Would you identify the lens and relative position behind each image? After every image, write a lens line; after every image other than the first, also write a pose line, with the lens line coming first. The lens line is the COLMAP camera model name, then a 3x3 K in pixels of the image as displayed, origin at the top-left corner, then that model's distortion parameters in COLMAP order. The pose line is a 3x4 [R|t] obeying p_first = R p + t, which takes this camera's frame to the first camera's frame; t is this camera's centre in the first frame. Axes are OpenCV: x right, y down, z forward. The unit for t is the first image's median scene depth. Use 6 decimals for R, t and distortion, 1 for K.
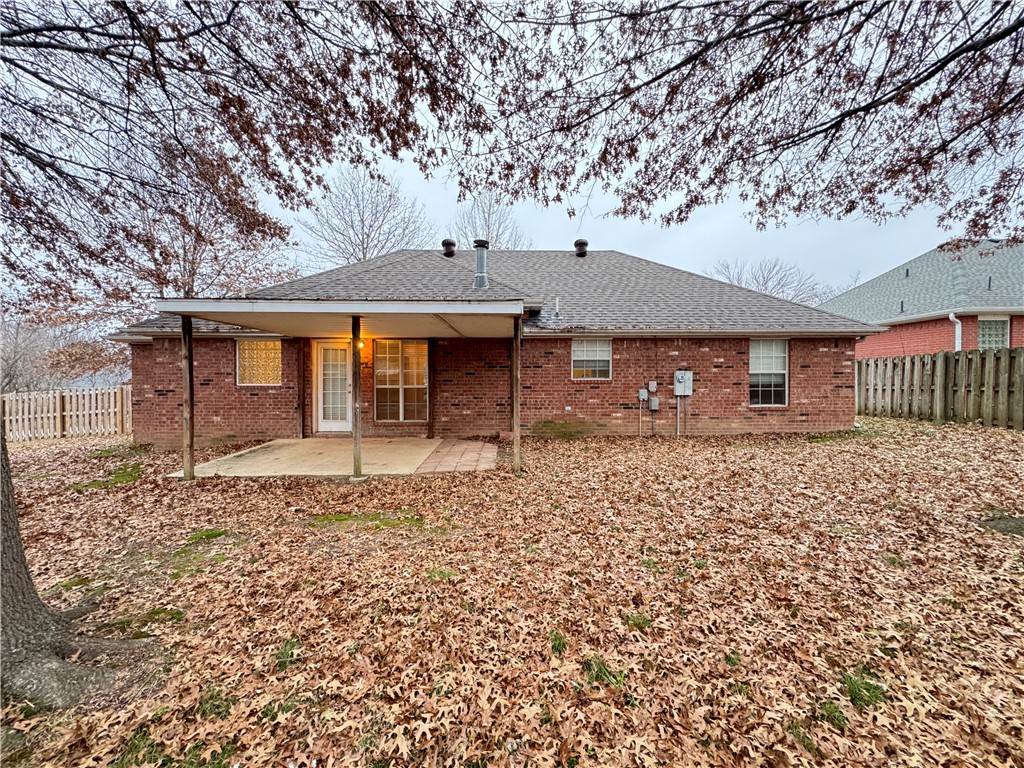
lens RADIAL K [[411.2, 0, 512.0], [0, 411.2, 384.0], [0, 0, 1]] dist [-0.004547, -0.000228]
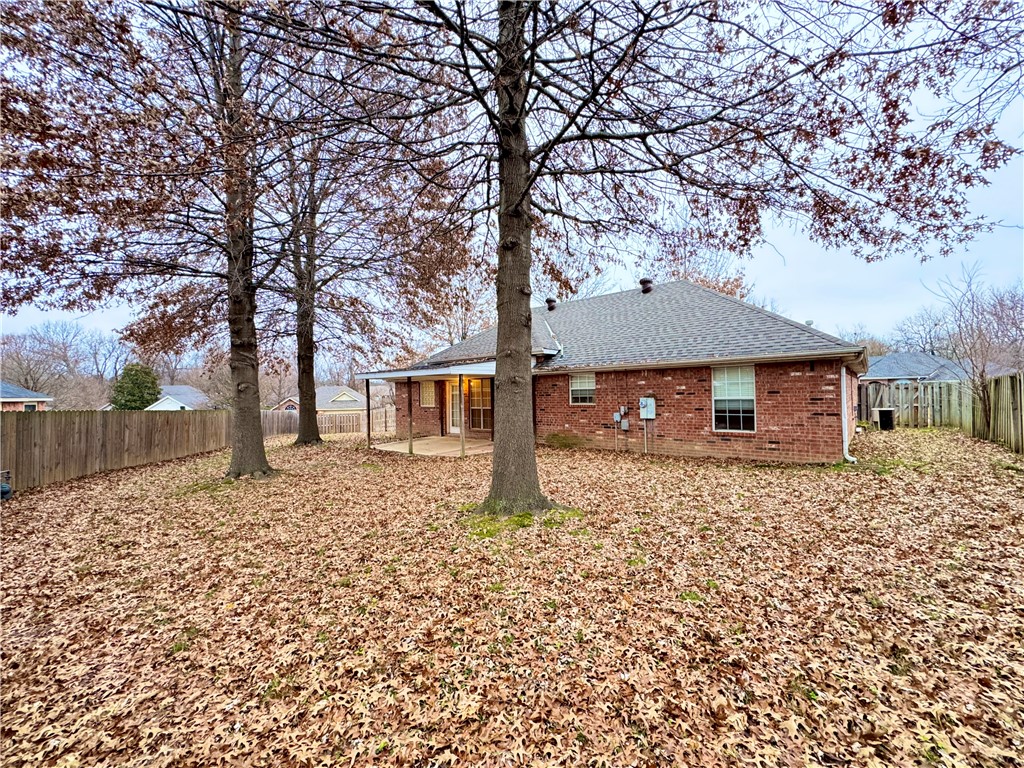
lens RADIAL K [[411.2, 0, 512.0], [0, 411.2, 384.0], [0, 0, 1]] dist [-0.004547, -0.000228]
pose [[0.738450, -0.027338, -0.673754, 0.913177], [-0.013397, 0.998386, -0.055194, -0.000693], [0.674175, 0.049784, 0.736892, -0.127014]]
